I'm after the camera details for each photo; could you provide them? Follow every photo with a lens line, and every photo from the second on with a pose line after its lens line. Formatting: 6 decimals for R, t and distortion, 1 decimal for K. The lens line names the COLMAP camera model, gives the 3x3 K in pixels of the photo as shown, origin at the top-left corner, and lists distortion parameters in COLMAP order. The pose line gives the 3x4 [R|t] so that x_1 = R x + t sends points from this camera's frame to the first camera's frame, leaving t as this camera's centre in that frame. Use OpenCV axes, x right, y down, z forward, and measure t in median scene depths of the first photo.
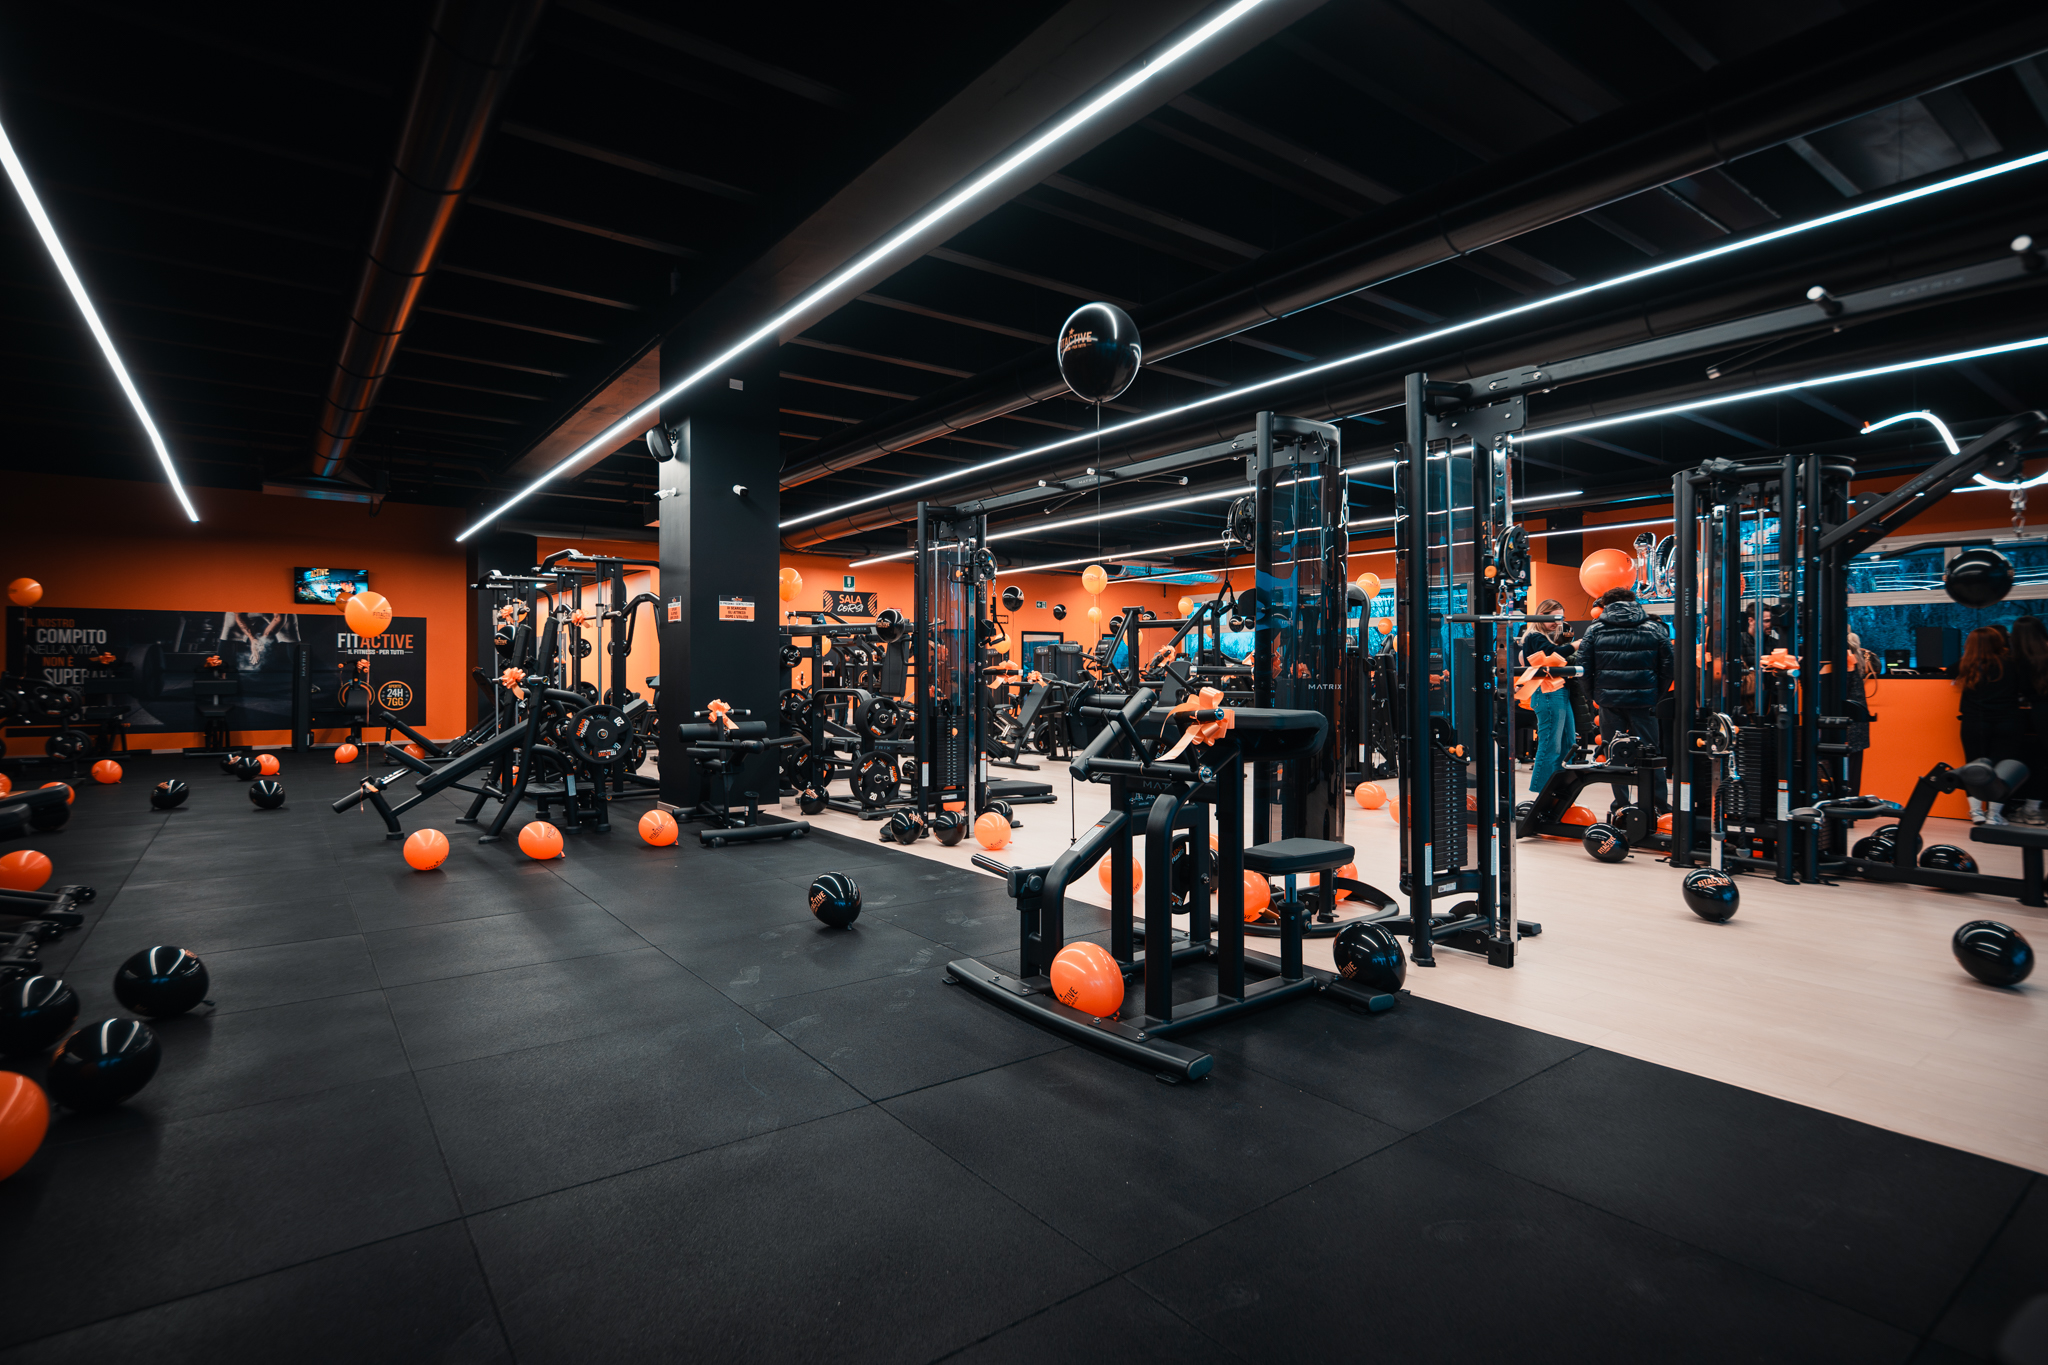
lens RADIAL K [[1014.4, 0, 1024.0], [0, 1014.4, 682.5], [0, 0, 1]] dist [0.001254, 0.000186]
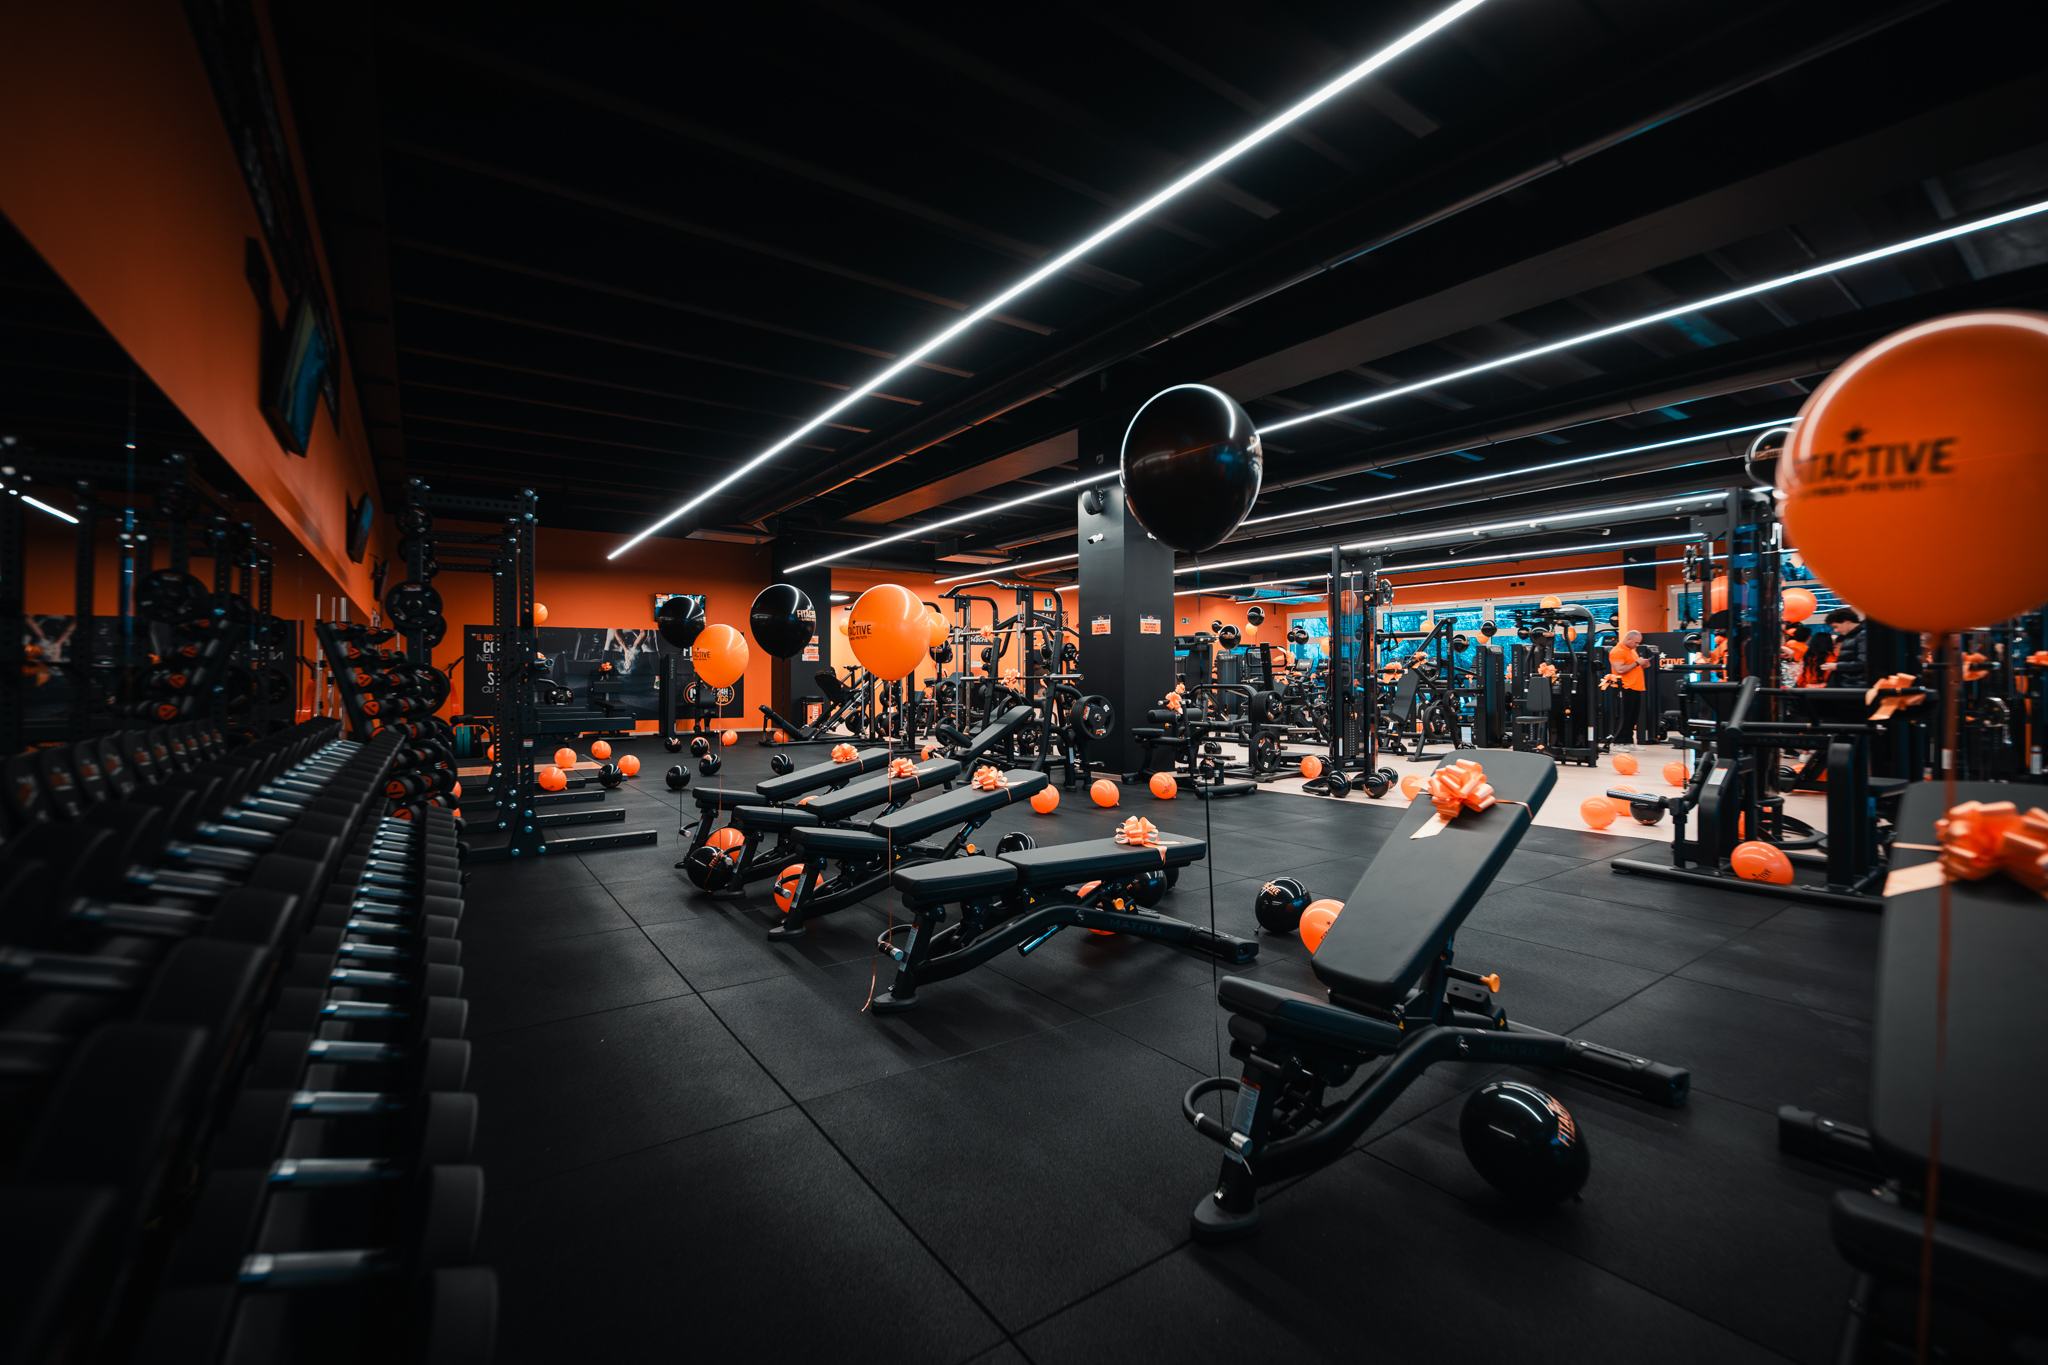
lens RADIAL K [[857.2, 0, 1024.0], [0, 857.2, 682.5], [0, 0, 1]] dist [-0.002286, -0.000128]
pose [[0.999874, -0.002248, -0.015703, -0.286815], [0.002181, 0.999989, -0.004259, 0.005217], [0.015713, 0.004224, 0.999868, -0.085893]]
